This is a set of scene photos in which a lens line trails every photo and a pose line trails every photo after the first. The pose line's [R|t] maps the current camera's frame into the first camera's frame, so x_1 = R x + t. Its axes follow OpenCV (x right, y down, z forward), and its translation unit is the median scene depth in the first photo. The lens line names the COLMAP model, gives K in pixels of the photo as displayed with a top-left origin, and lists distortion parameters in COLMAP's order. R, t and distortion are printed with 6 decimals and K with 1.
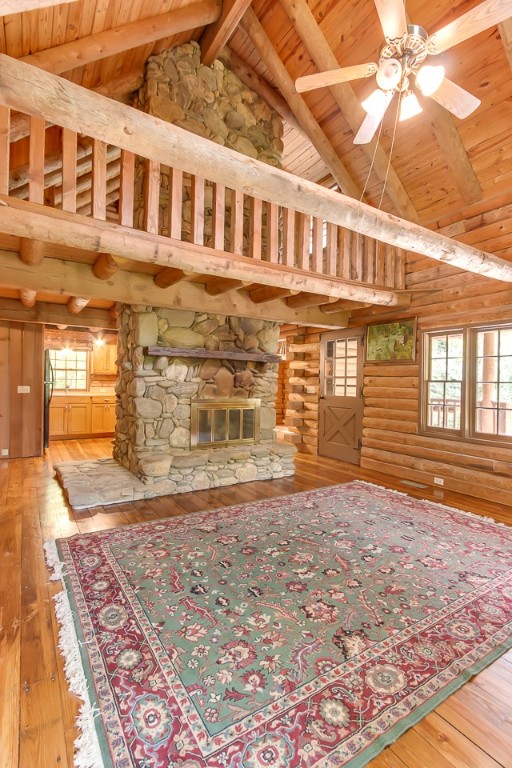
lens RADIAL K [[358.9, 0, 247.7], [0, 358.9, 383.6], [0, 0, 1]] dist [0.000815, 0.000800]
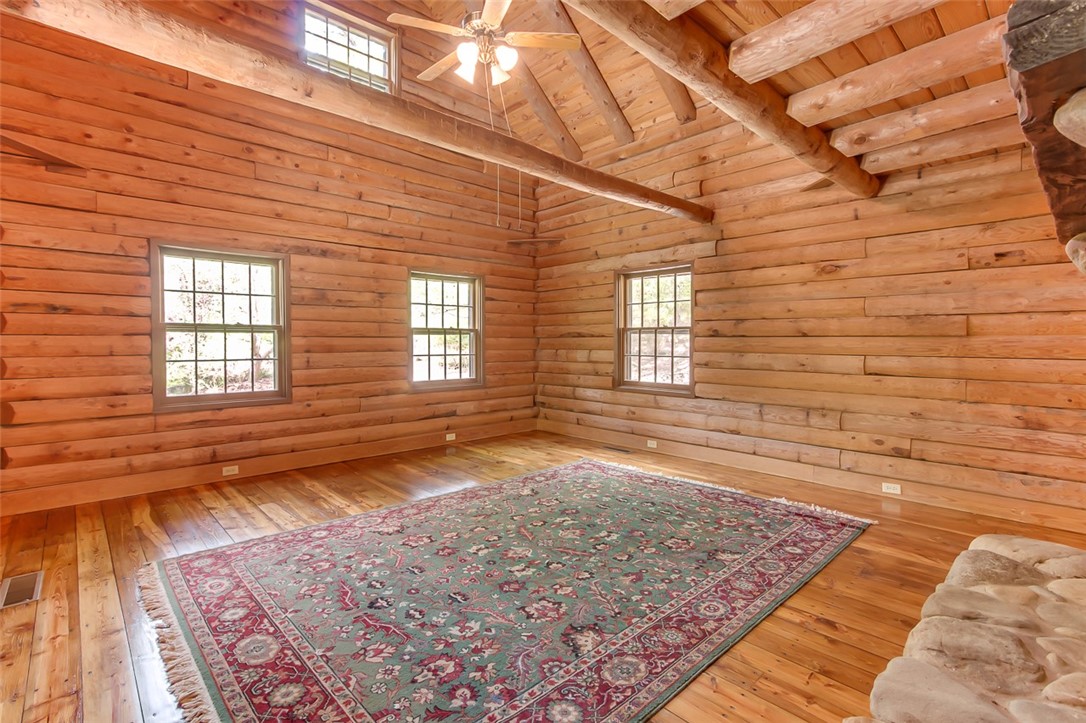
lens RADIAL K [[533.1, 0, 539.1], [0, 533.1, 342.4], [0, 0, 1]] dist [-0.000218, 0.000109]
pose [[-0.978683, -0.016701, -0.204697, 0.277089], [-0.017339, 0.999849, 0.001322, 0.021581], [0.204644, 0.004843, -0.978824, 1.249215]]
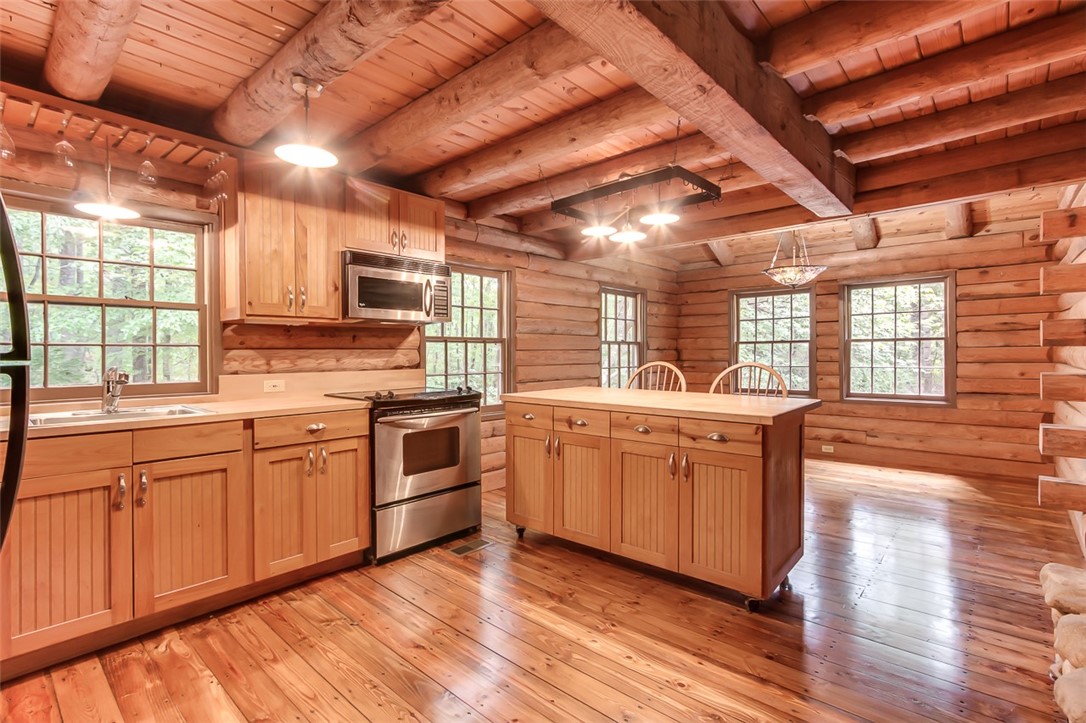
lens RADIAL K [[514.0, 0, 542.9], [0, 514.0, 356.2], [0, 0, 1]] dist [0.002513, 0.000365]
pose [[0.962261, -0.024790, 0.270997, -0.613800], [0.022370, 0.999678, 0.012016, -0.004669], [-0.271208, -0.005500, 0.962505, 1.143582]]
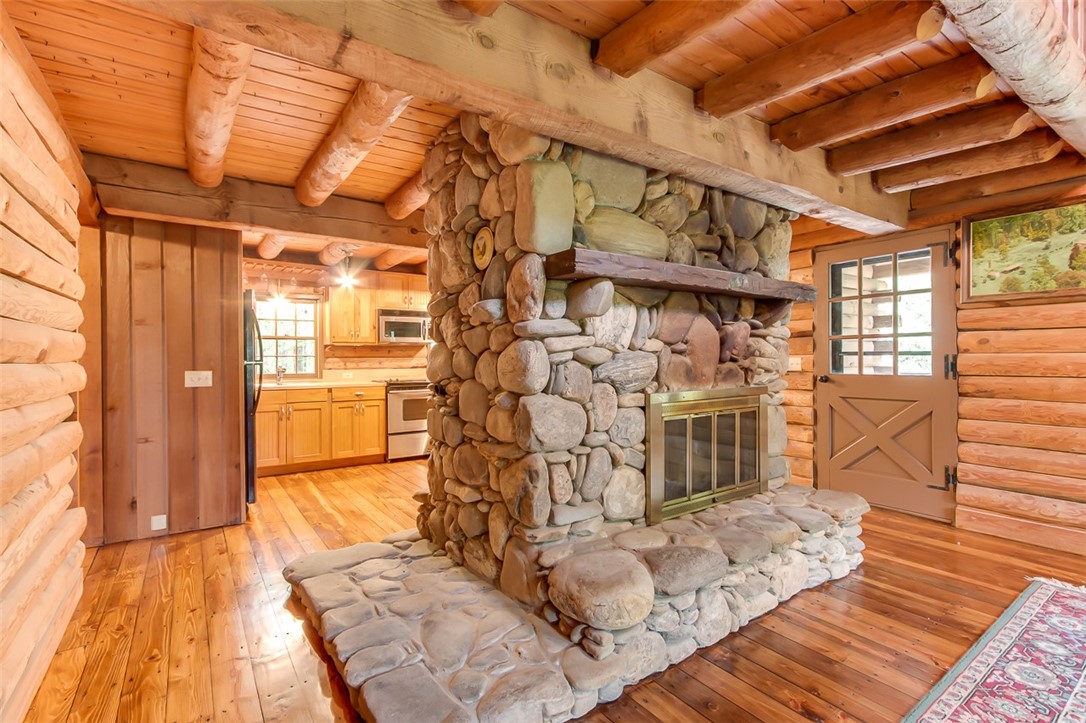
lens RADIAL K [[507.5, 0, 539.1], [0, 507.5, 358.1], [0, 0, 1]] dist [0.000815, 0.000800]
pose [[0.998547, -0.024136, 0.048190, -0.300965], [0.024244, 0.999705, -0.001650, 0.002651], [-0.048136, 0.002816, 0.998837, 0.454532]]
